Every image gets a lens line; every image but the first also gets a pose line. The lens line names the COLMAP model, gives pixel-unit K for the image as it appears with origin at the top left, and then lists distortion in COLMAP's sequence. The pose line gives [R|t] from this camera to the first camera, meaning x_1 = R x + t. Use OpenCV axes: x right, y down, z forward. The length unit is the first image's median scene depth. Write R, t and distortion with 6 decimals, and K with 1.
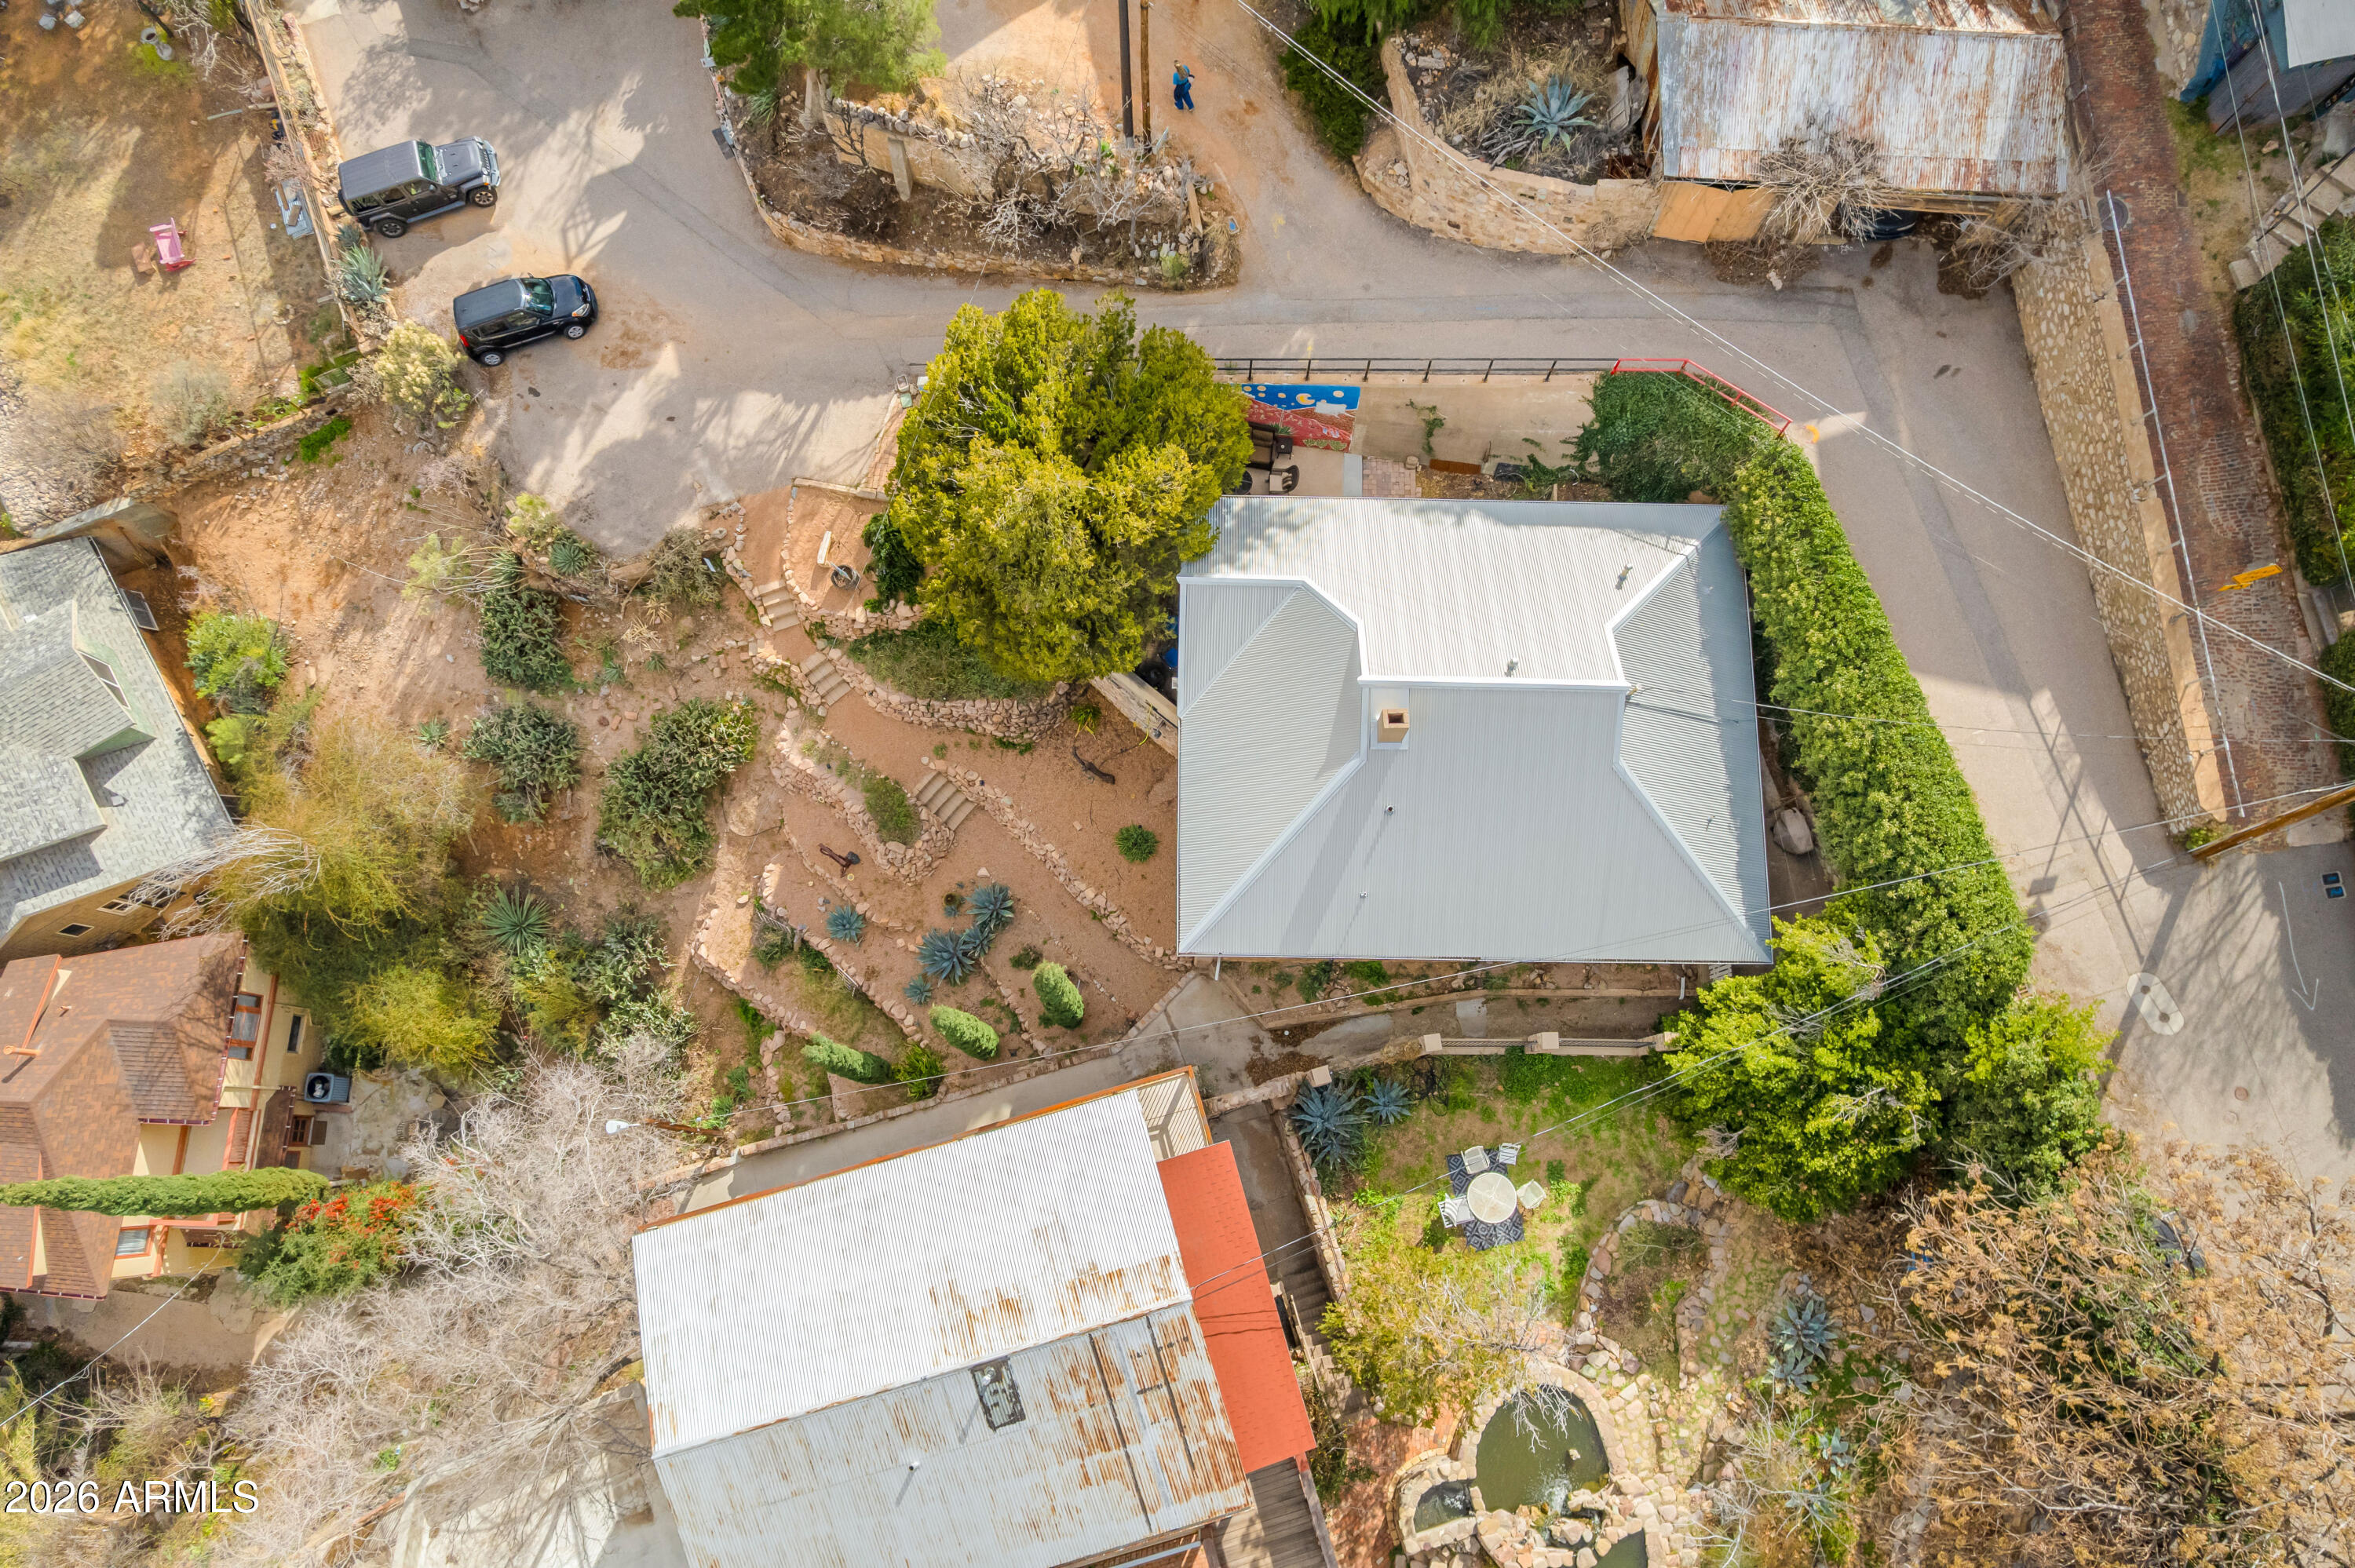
lens RADIAL K [[1497.3, 0, 1184.4], [0, 1497.3, 801.8], [0, 0, 1]] dist [-0.084804, 0.079567]
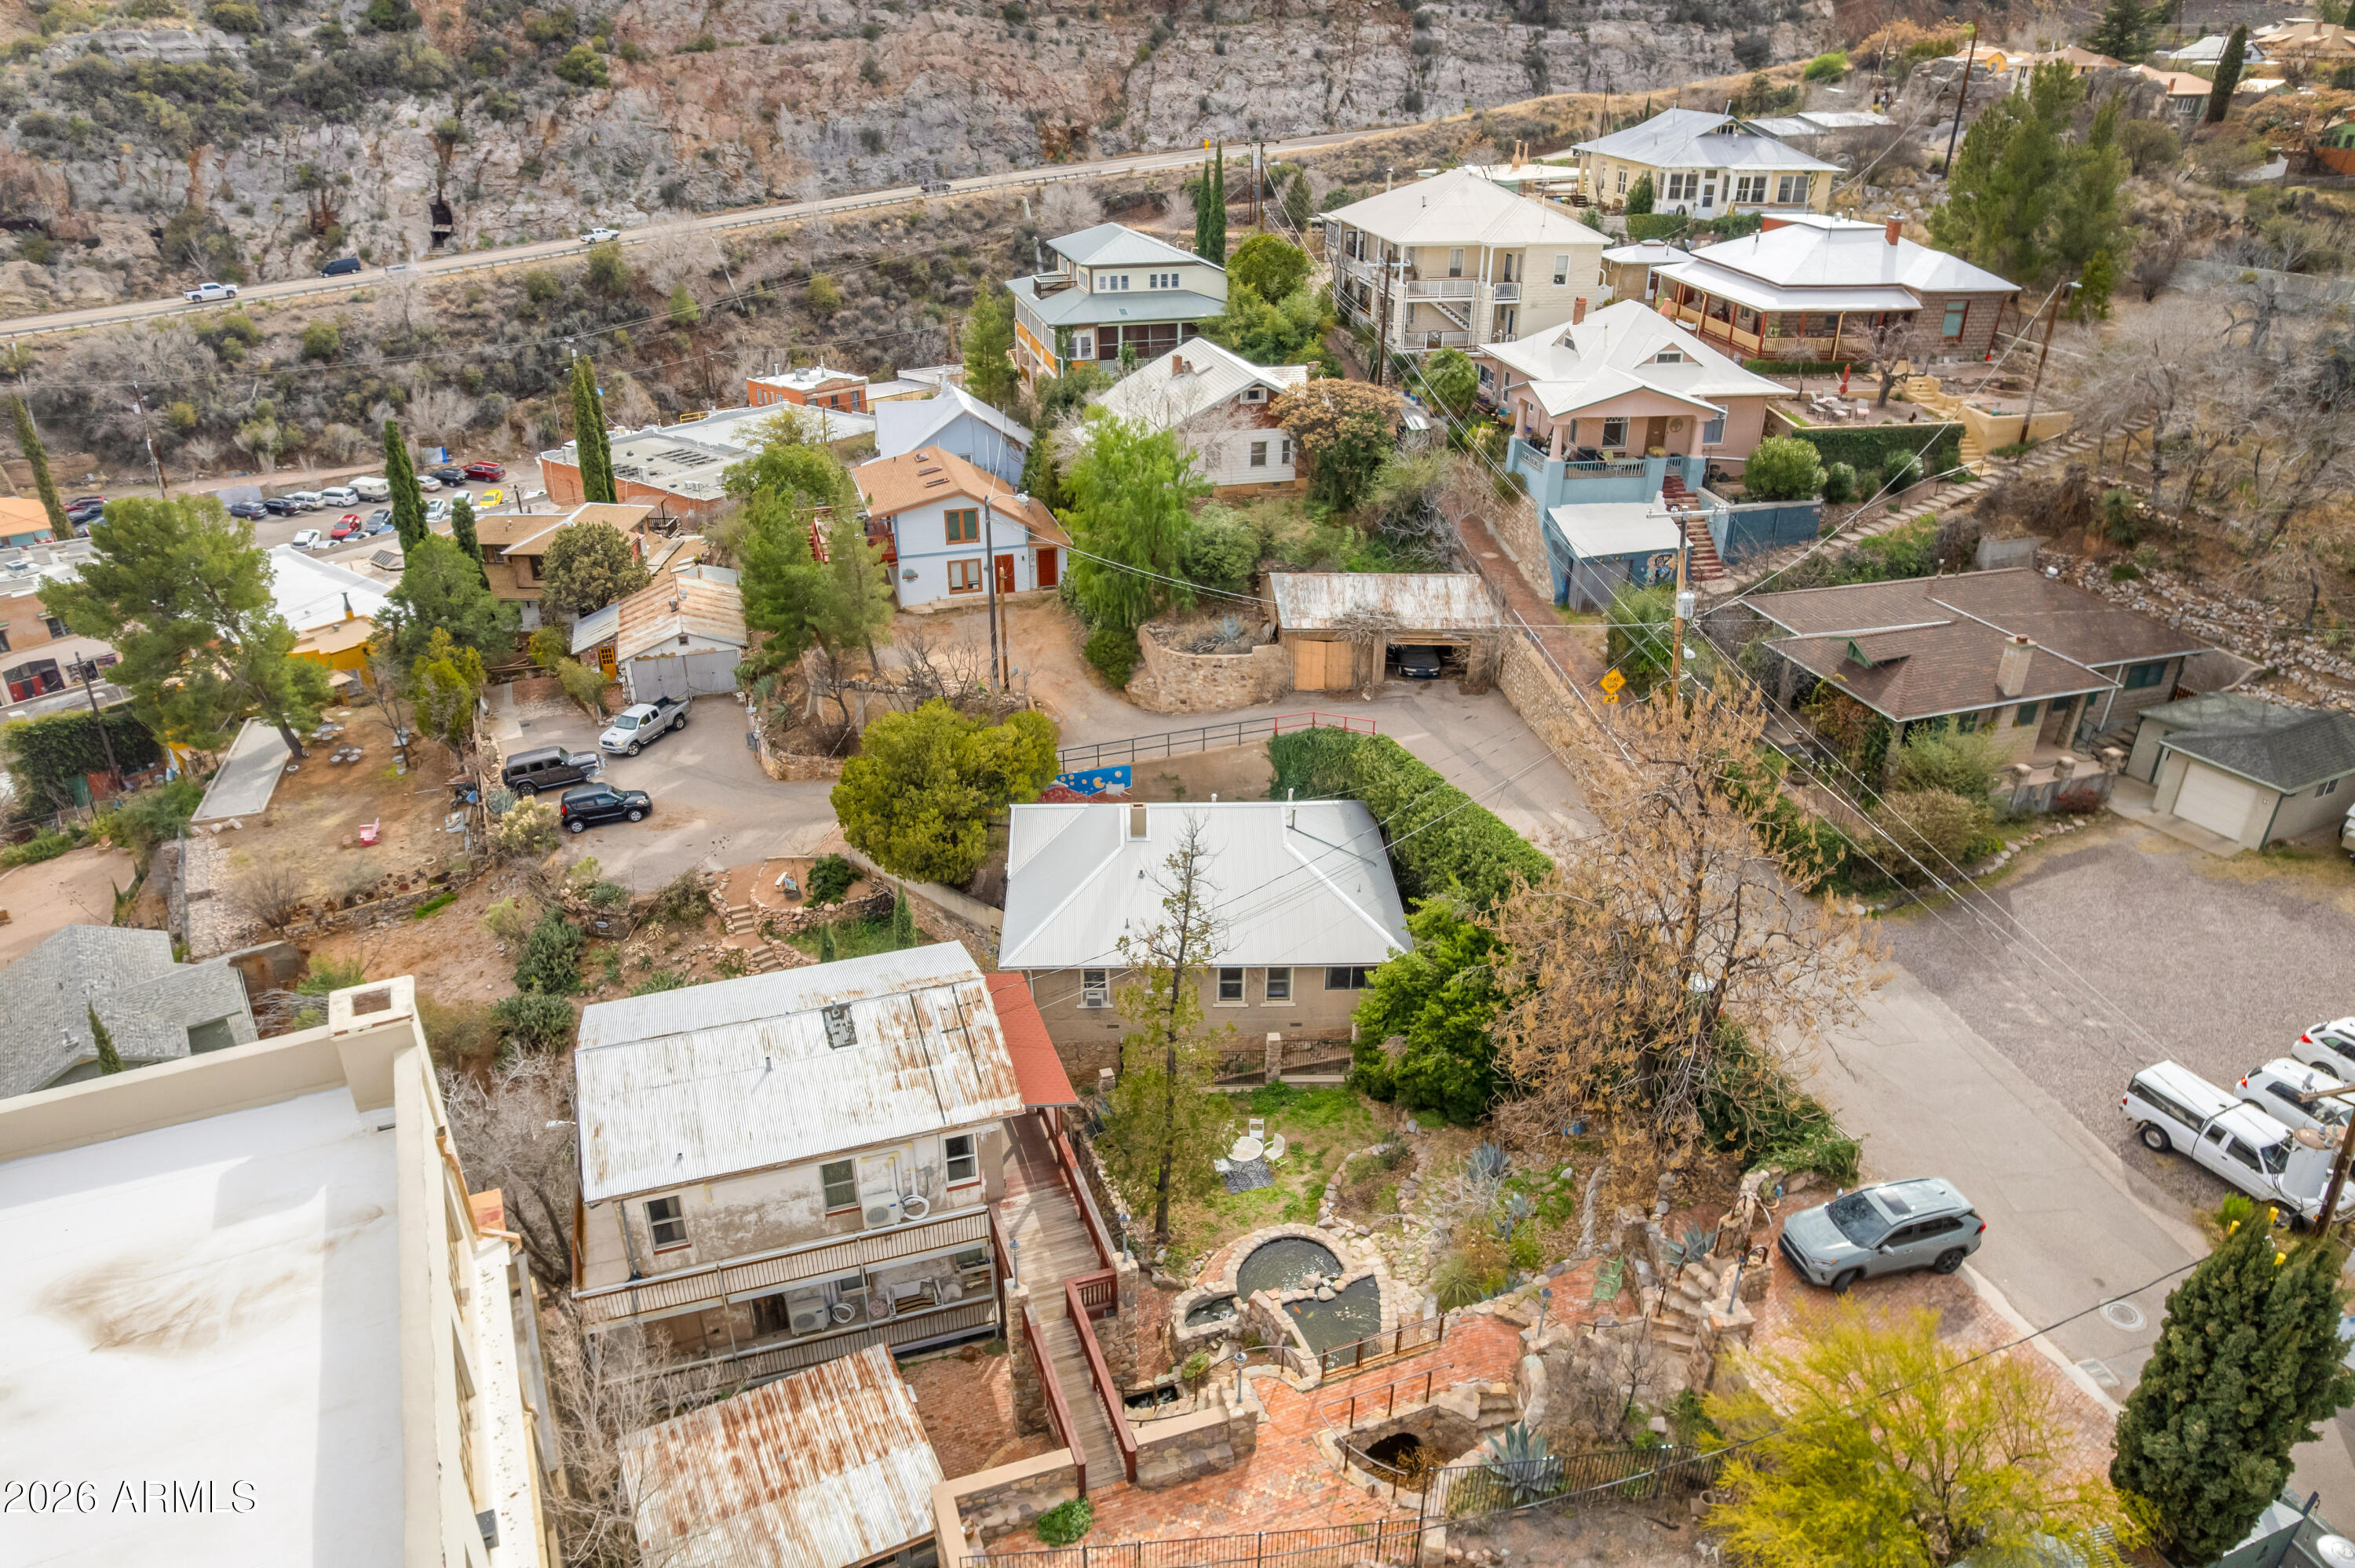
lens RADIAL K [[1497.3, 0, 1184.4], [0, 1497.3, 801.8], [0, 0, 1]] dist [-0.084804, 0.079567]
pose [[0.998673, -0.017832, 0.048324, 0.109273], [0.048056, 0.660283, -0.749478, 1.102018], [-0.018543, 0.750805, 0.660263, -0.060753]]
